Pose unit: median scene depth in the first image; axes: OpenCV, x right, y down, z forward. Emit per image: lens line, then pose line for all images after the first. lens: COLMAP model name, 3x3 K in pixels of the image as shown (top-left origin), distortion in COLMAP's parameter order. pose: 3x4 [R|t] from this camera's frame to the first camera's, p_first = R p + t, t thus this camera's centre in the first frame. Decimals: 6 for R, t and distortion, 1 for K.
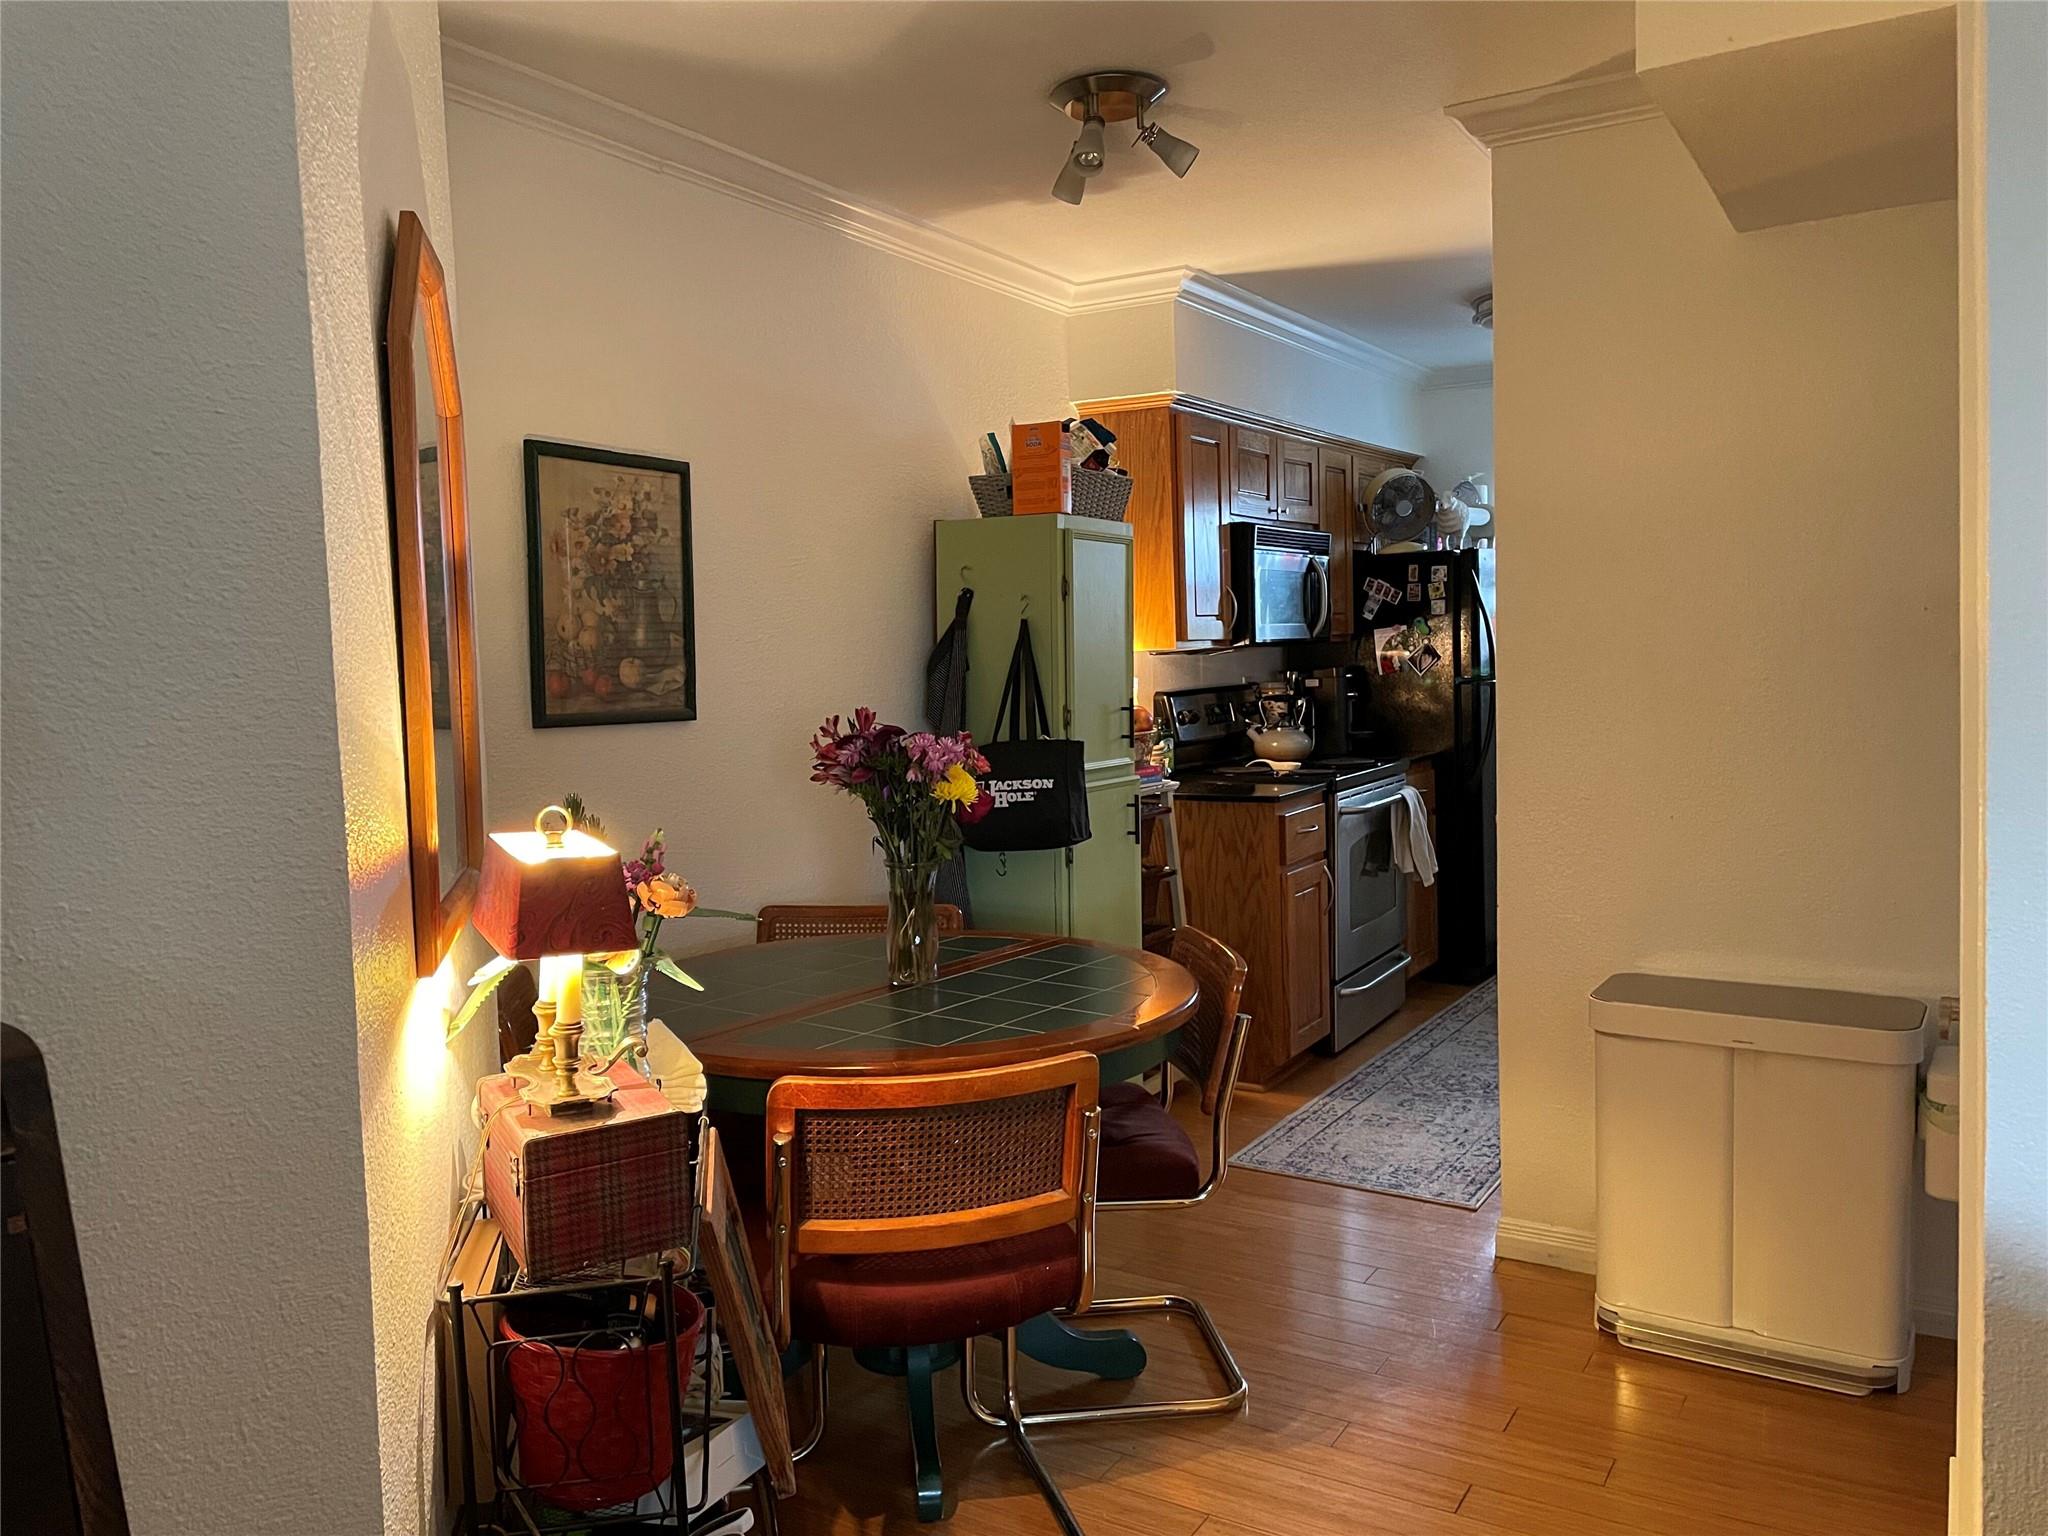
lens RADIAL K [[1551.9, 0, 1002.2], [0, 1551.9, 764.3], [0, 0, 1]] dist [0.044799, 0.003542]
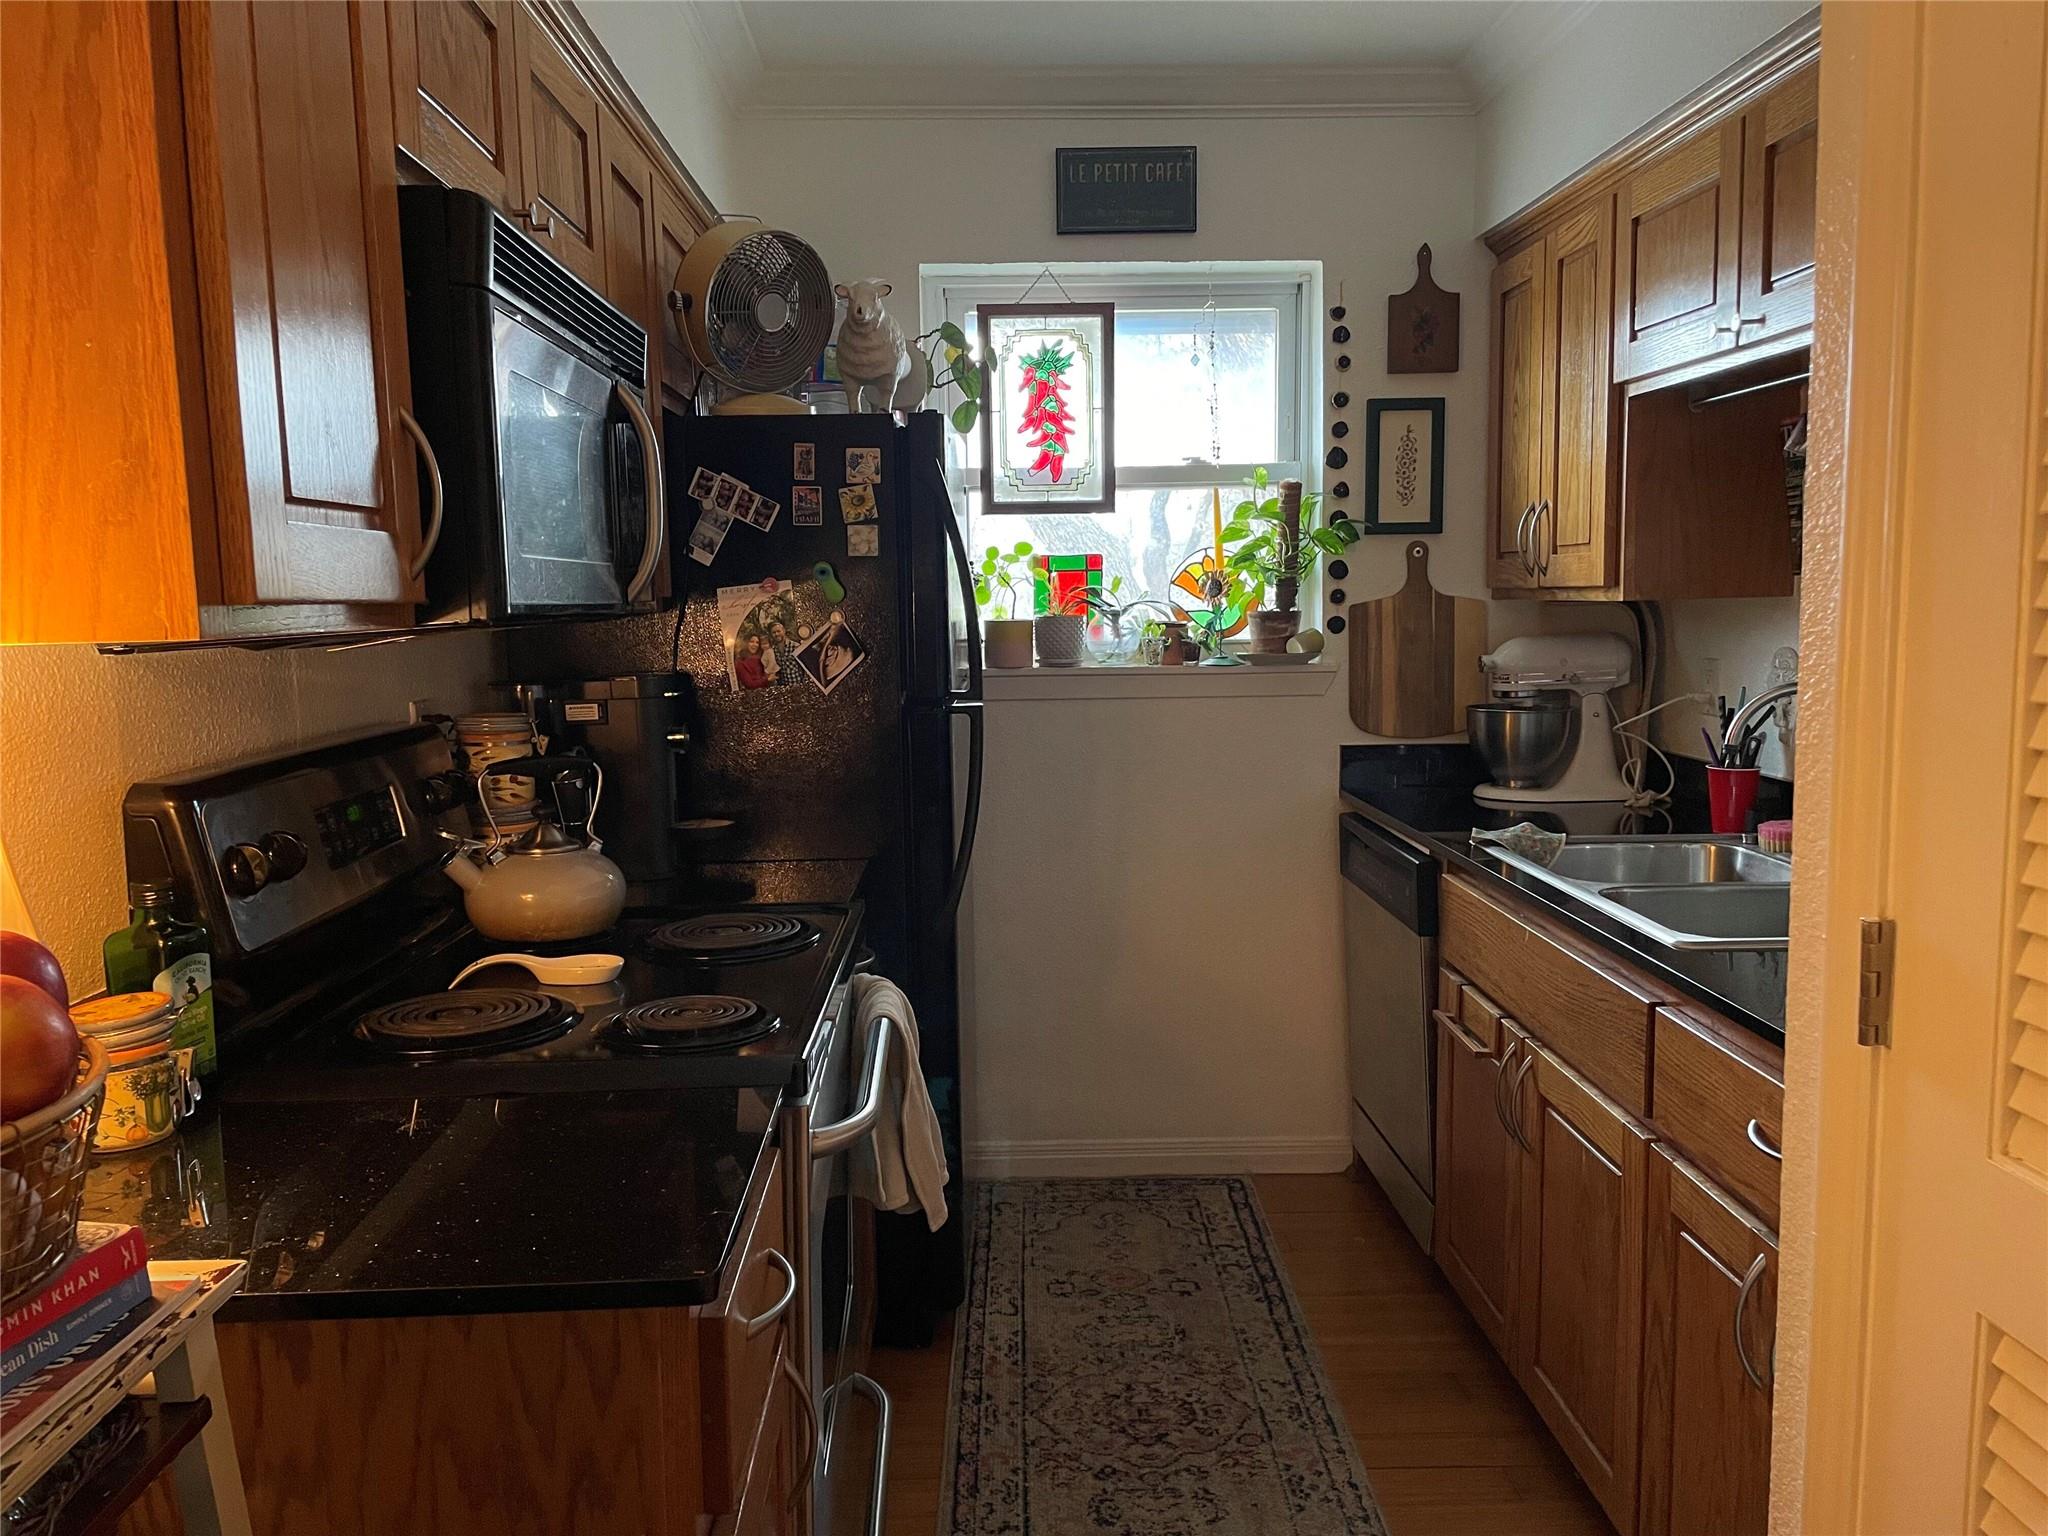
lens RADIAL K [[1551.9, 0, 1002.2], [0, 1551.9, 764.3], [0, 0, 1]] dist [0.044799, 0.003542]
pose [[0.838305, -0.038223, 0.543859, 0.070670], [0.027730, 0.999238, 0.027484, -0.049747], [-0.544495, -0.007959, 0.838726, 0.626352]]
